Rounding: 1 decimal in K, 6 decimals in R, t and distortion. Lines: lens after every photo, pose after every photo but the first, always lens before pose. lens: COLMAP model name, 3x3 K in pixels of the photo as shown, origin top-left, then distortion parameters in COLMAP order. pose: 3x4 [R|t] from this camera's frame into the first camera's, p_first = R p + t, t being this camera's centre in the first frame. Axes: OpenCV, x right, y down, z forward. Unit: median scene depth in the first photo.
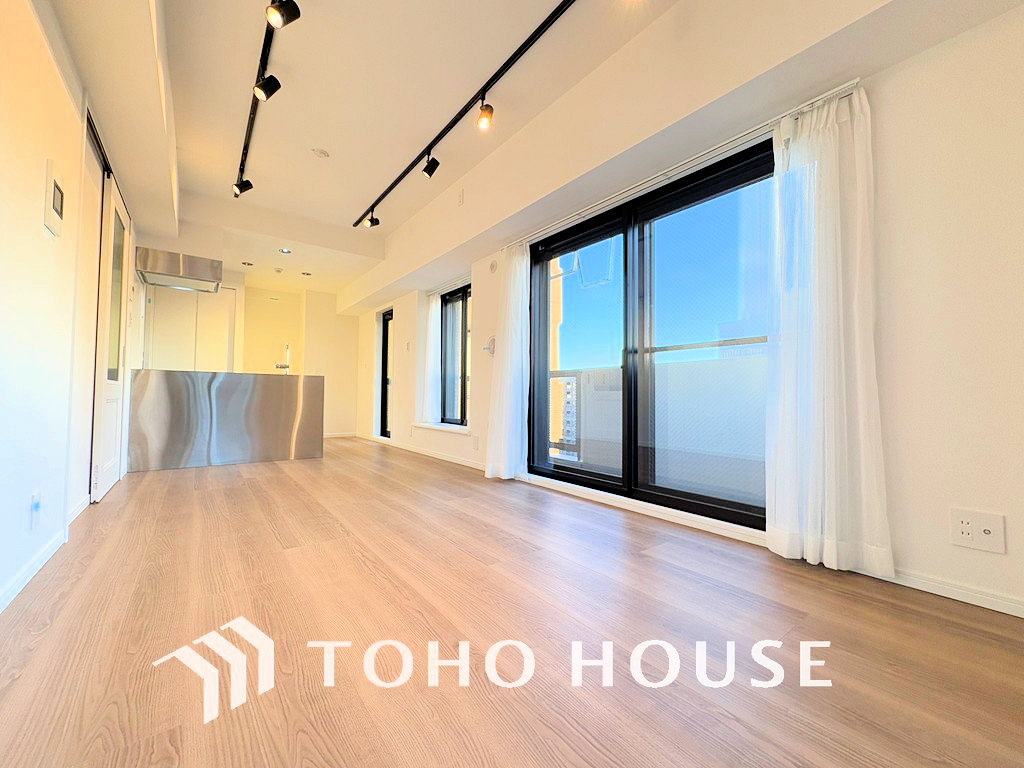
lens RADIAL K [[419.8, 0, 512.0], [0, 419.8, 384.0], [0, 0, 1]] dist [0.000959, 0.000075]
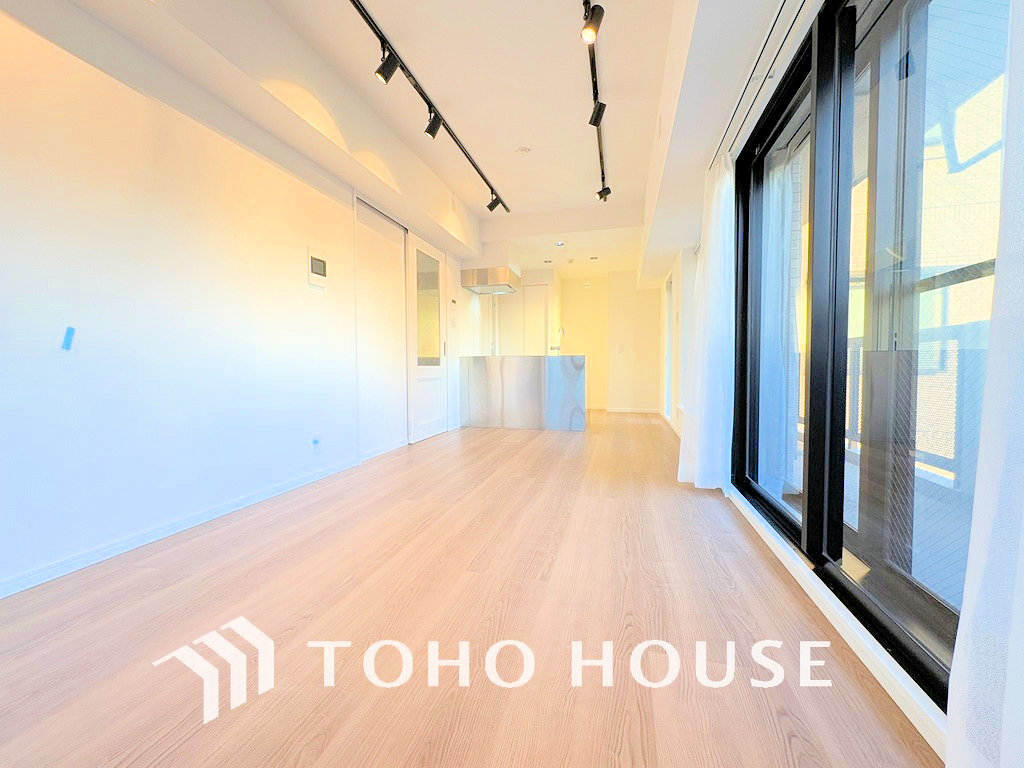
lens RADIAL K [[419.8, 0, 512.0], [0, 419.8, 384.0], [0, 0, 1]] dist [0.000959, 0.000075]
pose [[0.590893, 0.020447, -0.806491, 0.411683], [0.034060, 0.998155, 0.050261, -0.009380], [0.806031, -0.057167, 0.589106, 0.314855]]
